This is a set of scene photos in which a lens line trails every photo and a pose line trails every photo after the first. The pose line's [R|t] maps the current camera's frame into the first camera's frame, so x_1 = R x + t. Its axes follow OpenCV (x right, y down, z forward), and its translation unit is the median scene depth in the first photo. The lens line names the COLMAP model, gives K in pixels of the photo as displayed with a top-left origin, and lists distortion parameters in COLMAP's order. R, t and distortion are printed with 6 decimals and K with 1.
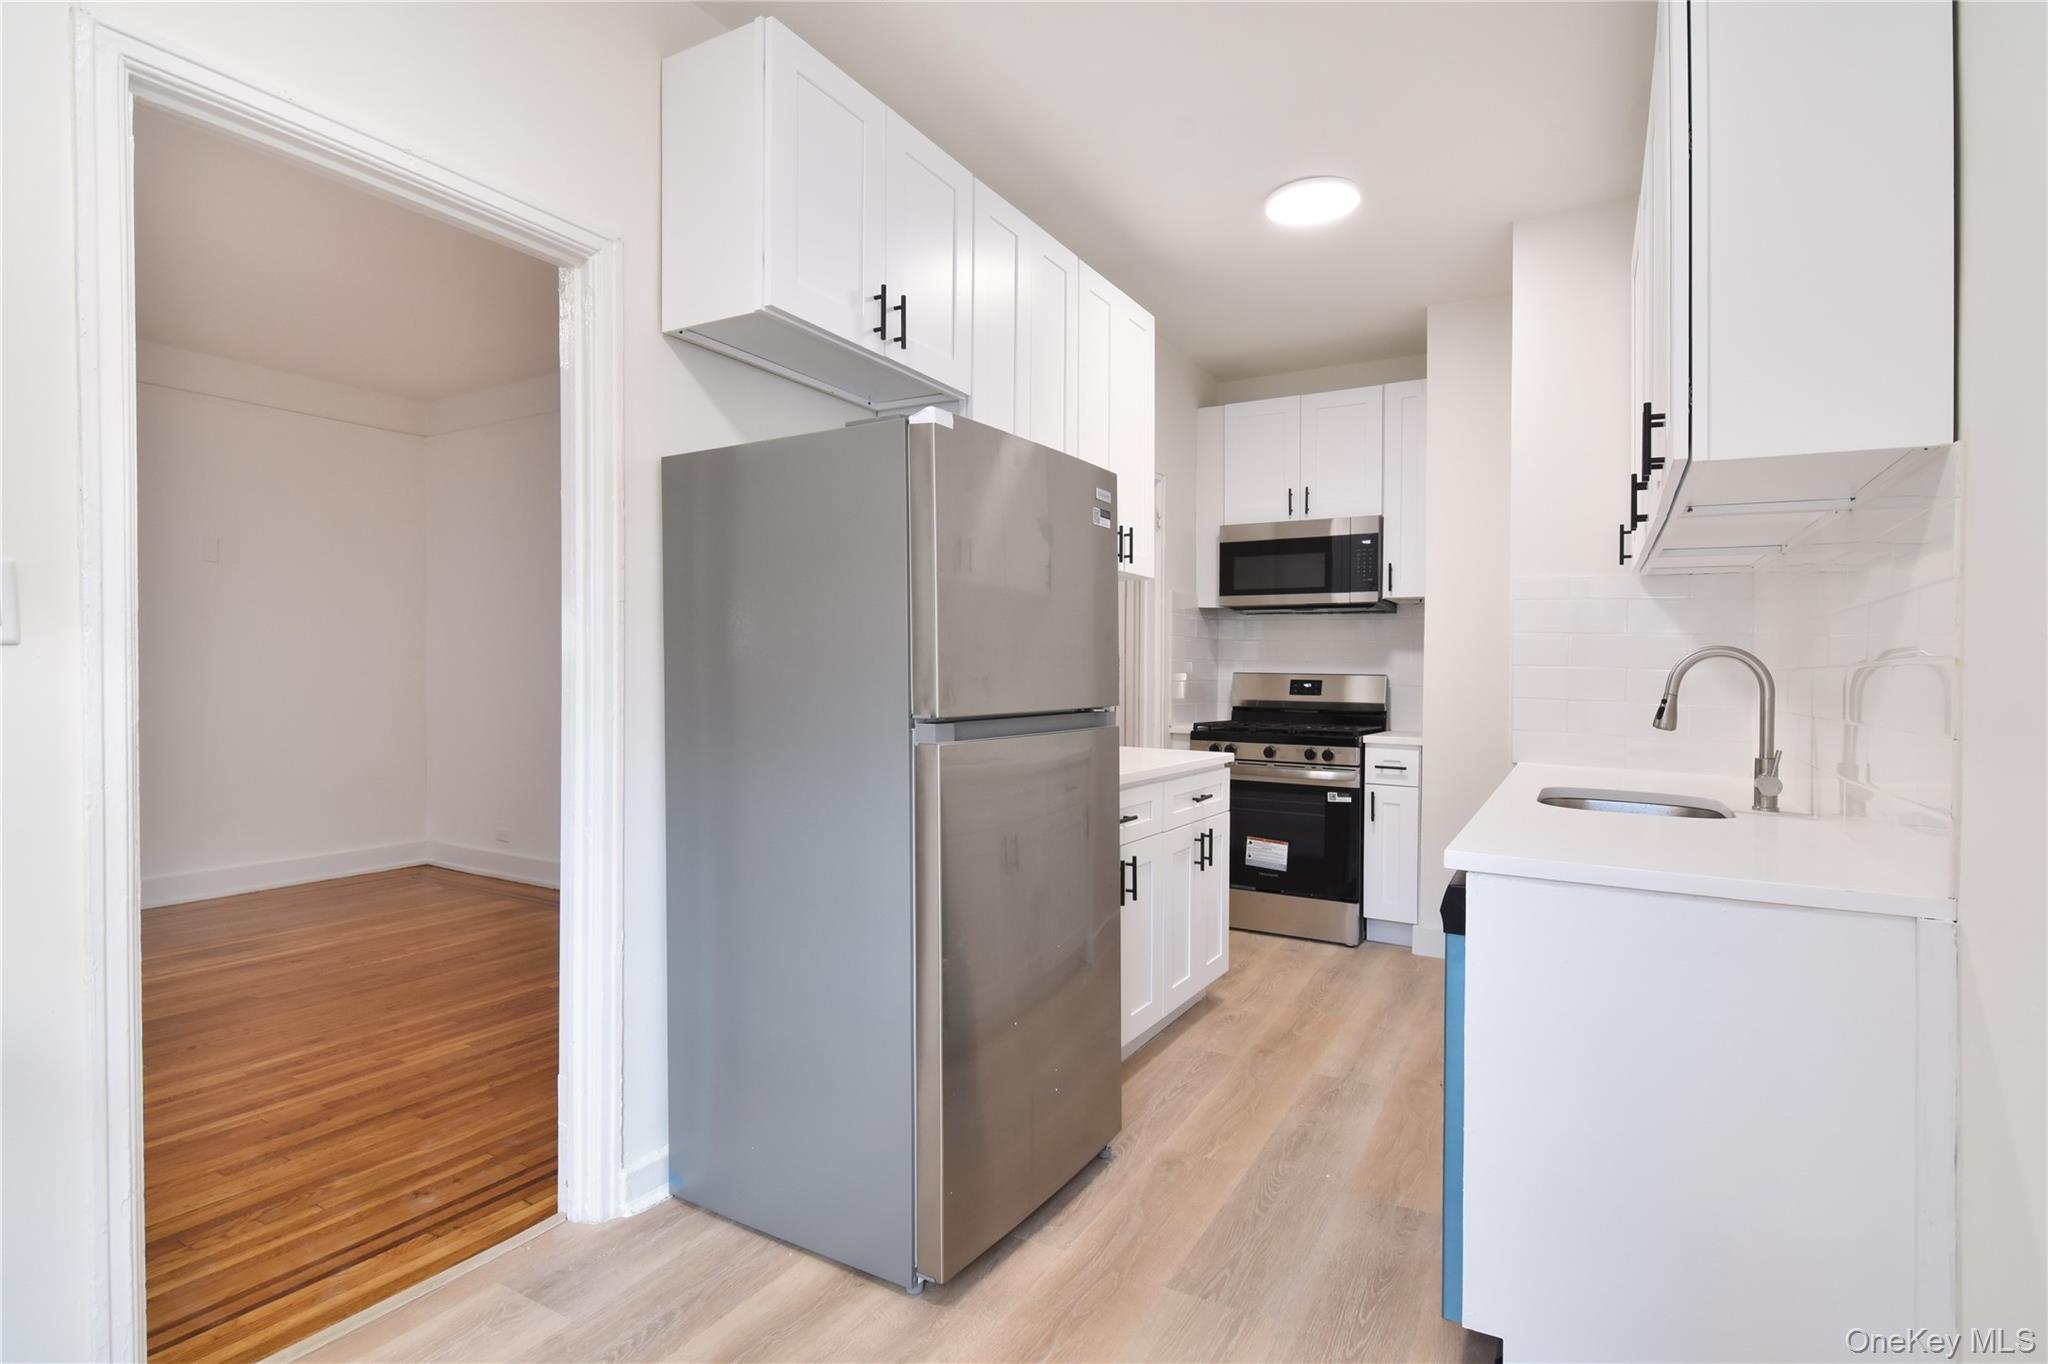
lens RADIAL K [[1010.6, 0, 1013.6], [0, 1010.6, 668.8], [0, 0, 1]] dist [-0.001757, -0.001383]
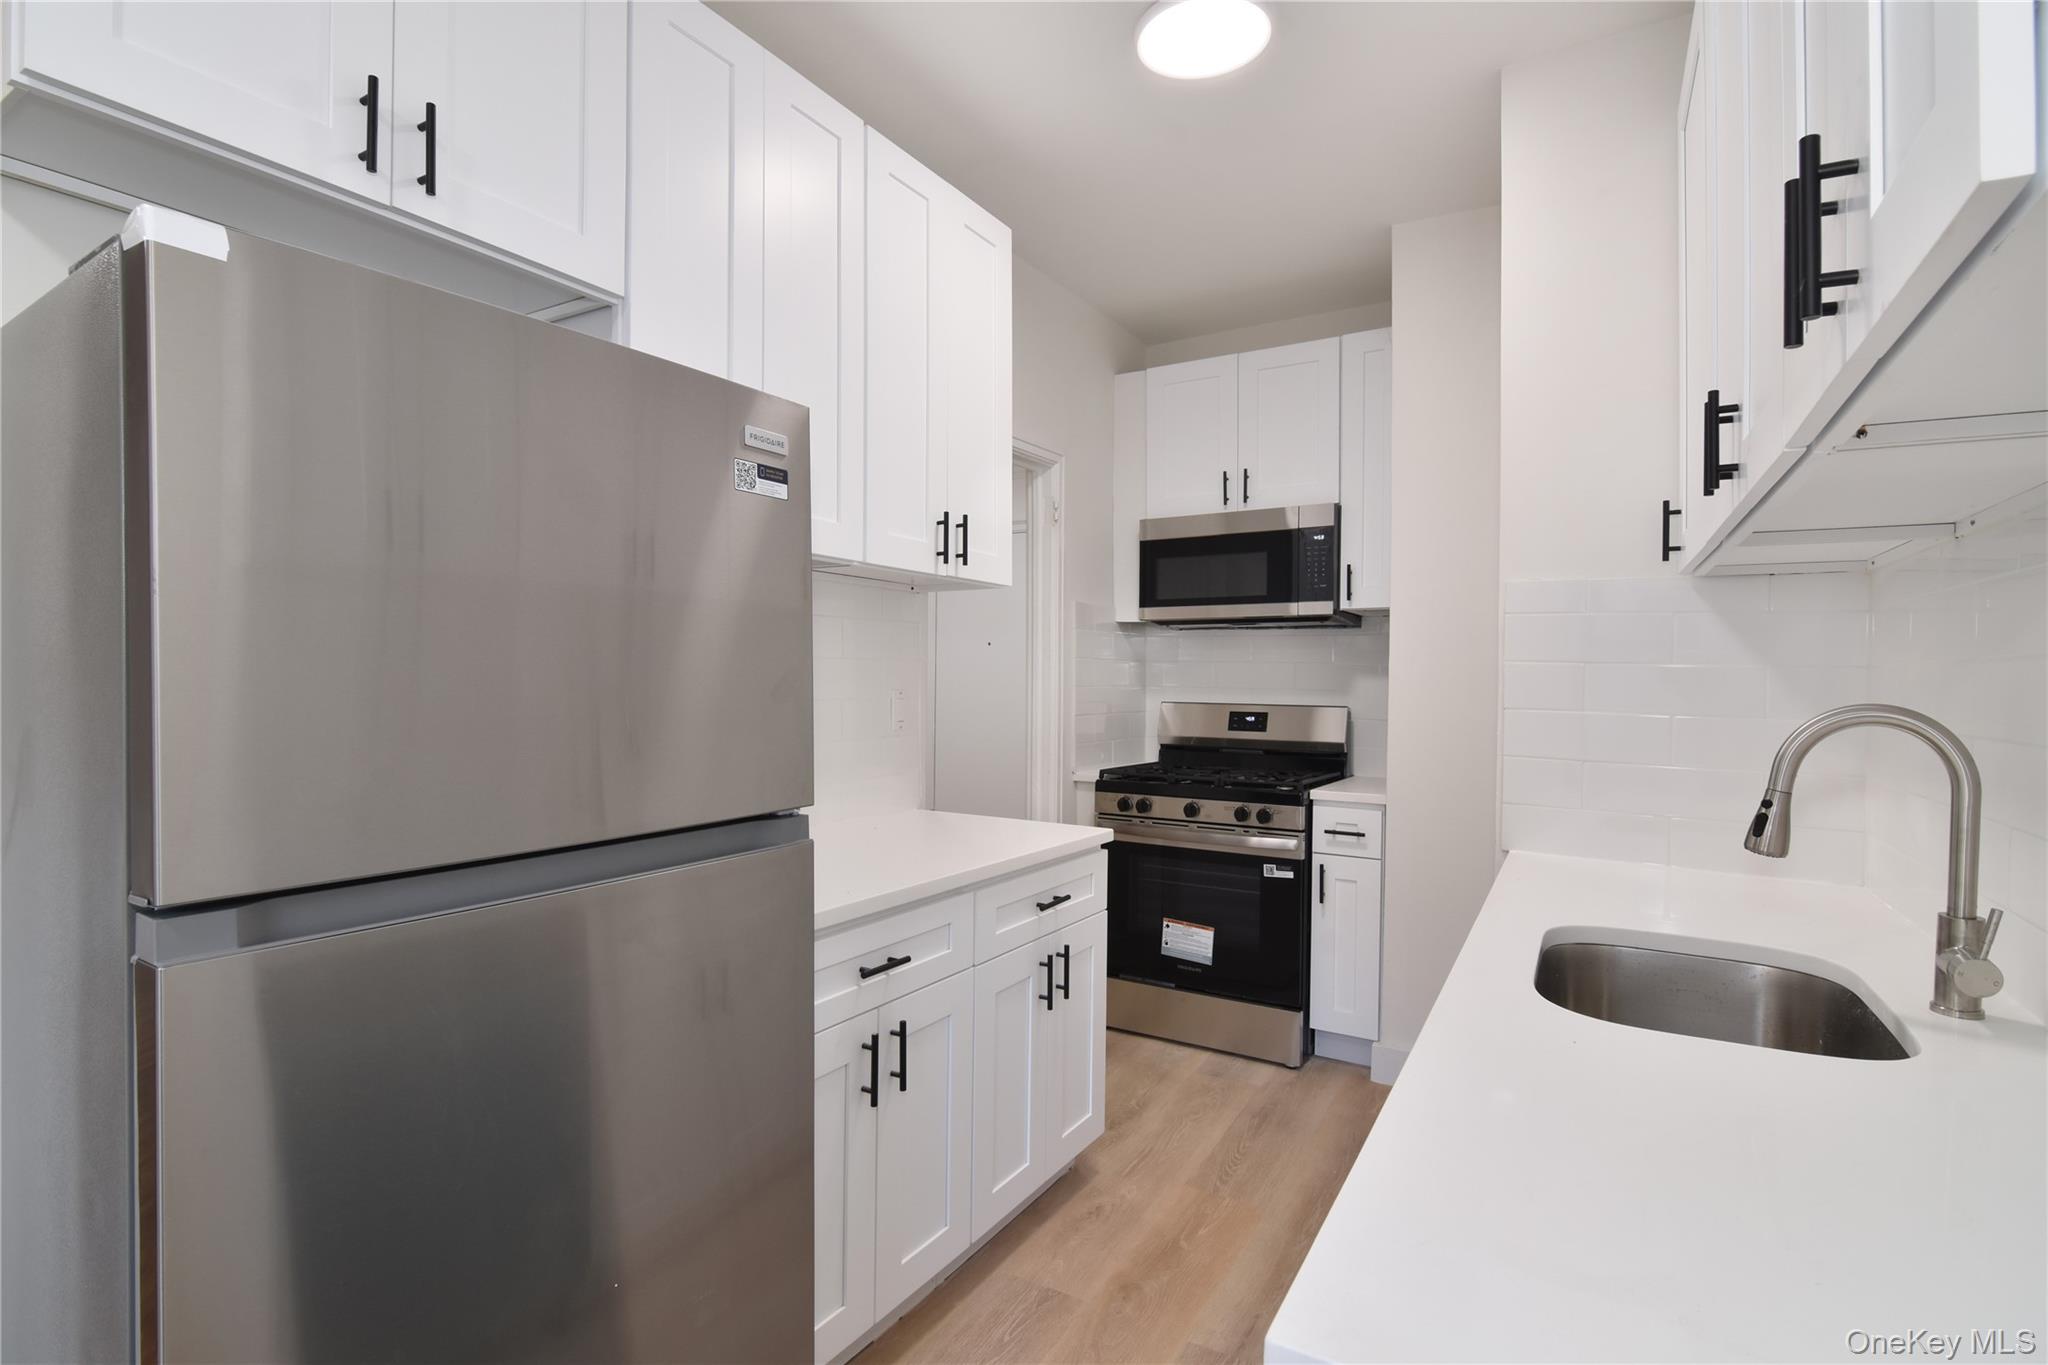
lens RADIAL K [[956.7, 0, 1024.0], [0, 956.7, 682.5], [0, 0, 1]] dist [-0.024074, -0.000661]
pose [[0.999828, -0.005286, -0.017767, 0.142584], [0.005471, 0.999932, 0.010340, -0.023845], [0.017711, -0.010436, 0.999789, 0.275144]]
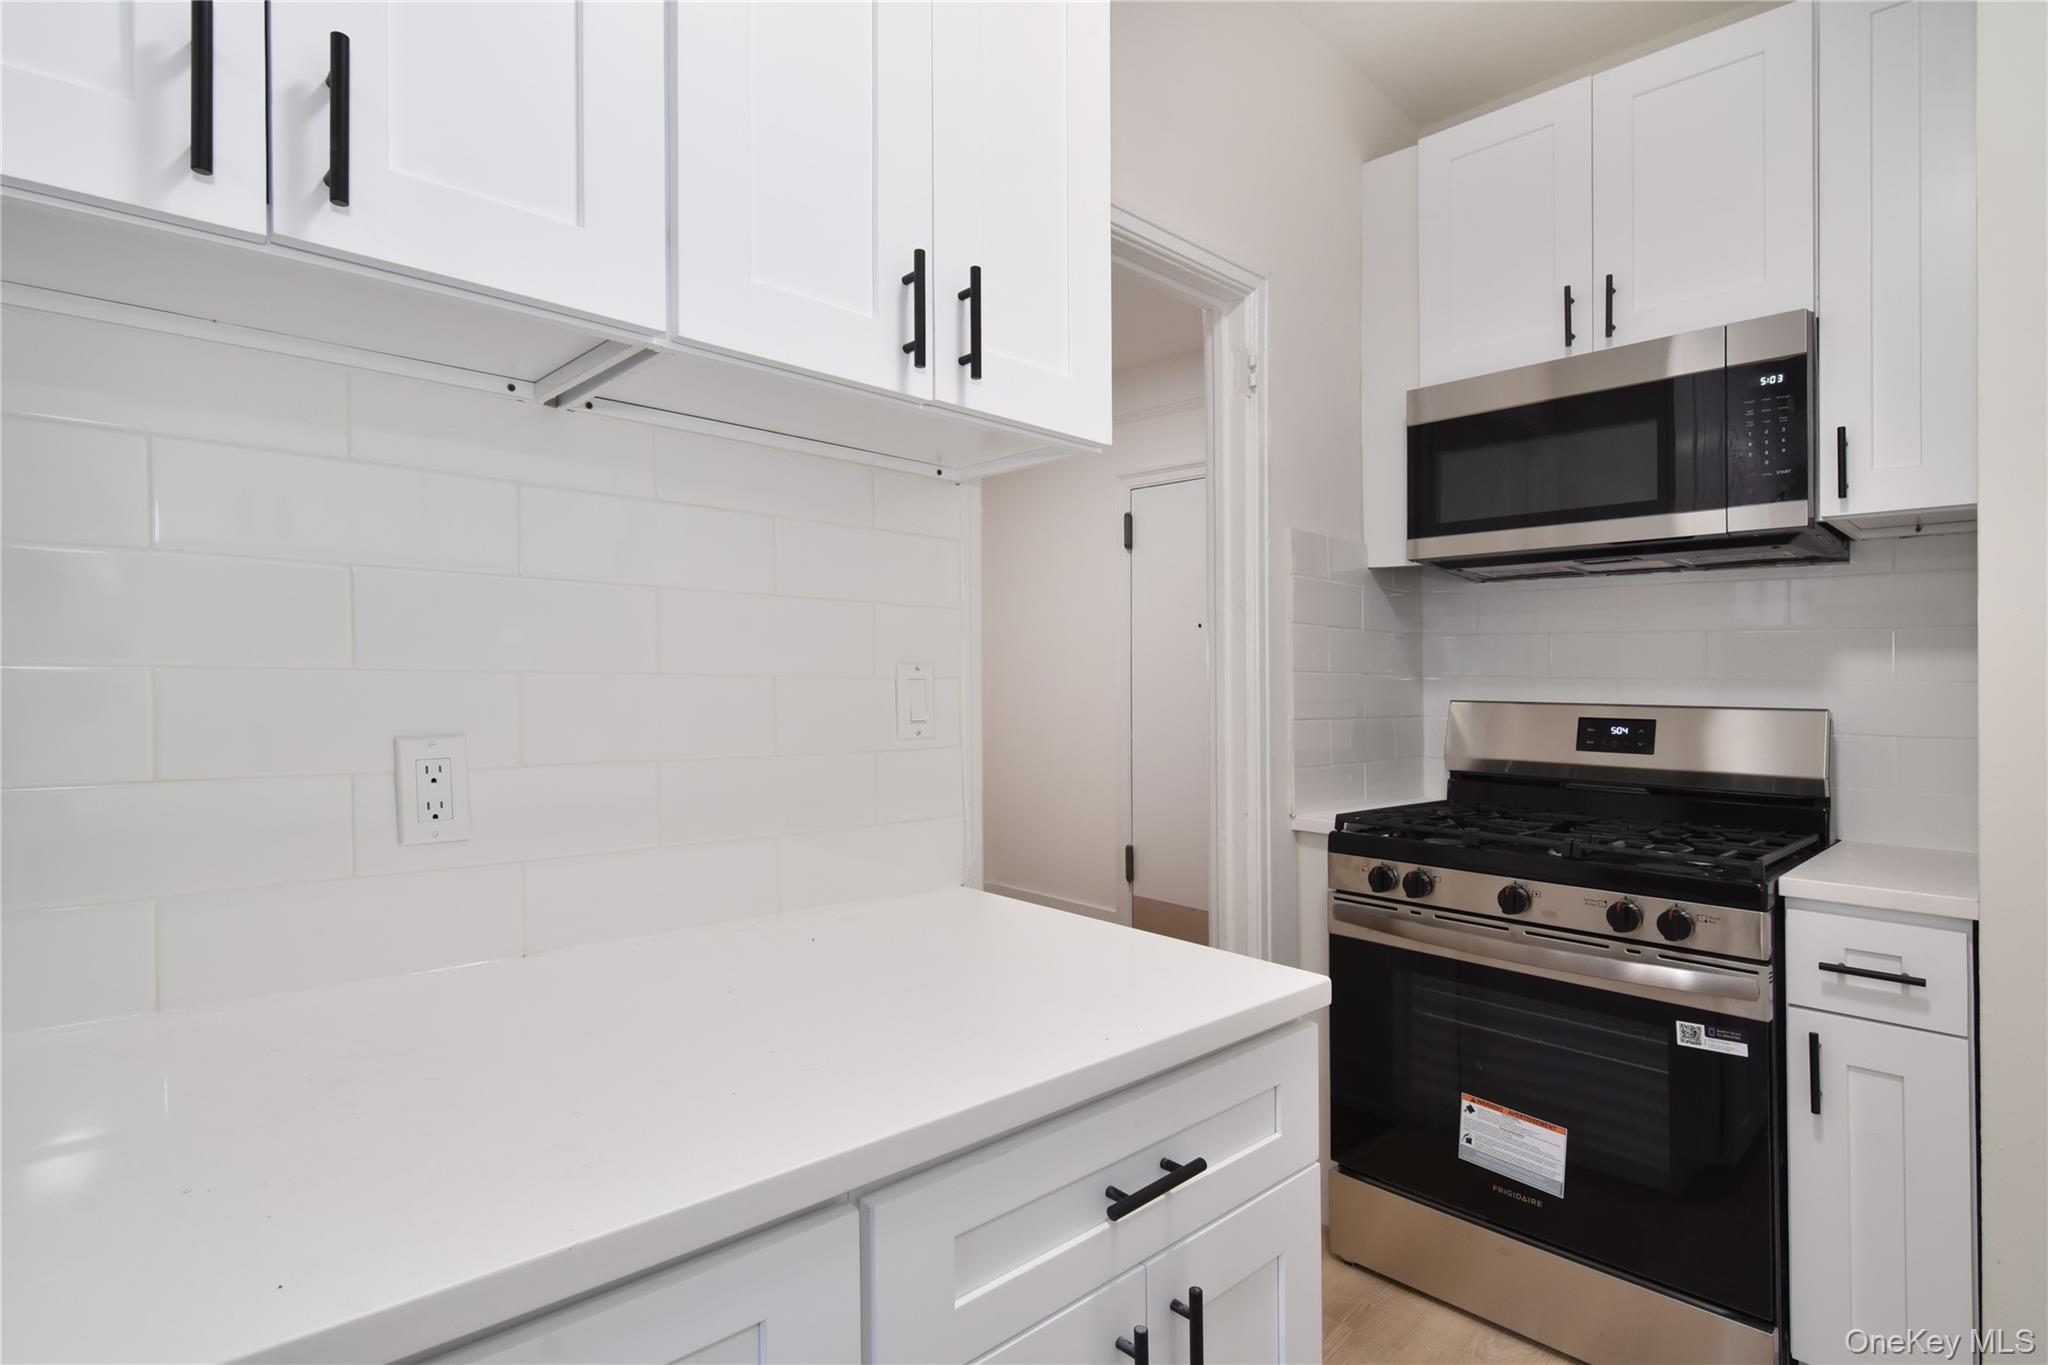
lens RADIAL K [[1033.1, 0, 1024.0], [0, 1033.1, 642.0], [0, 0, 1]] dist [0.042251, -0.037337]
pose [[0.964032, -0.014576, -0.265385, 0.179919], [0.004943, 0.999306, -0.036932, -0.007698], [0.265739, 0.034292, 0.963435, 0.547691]]
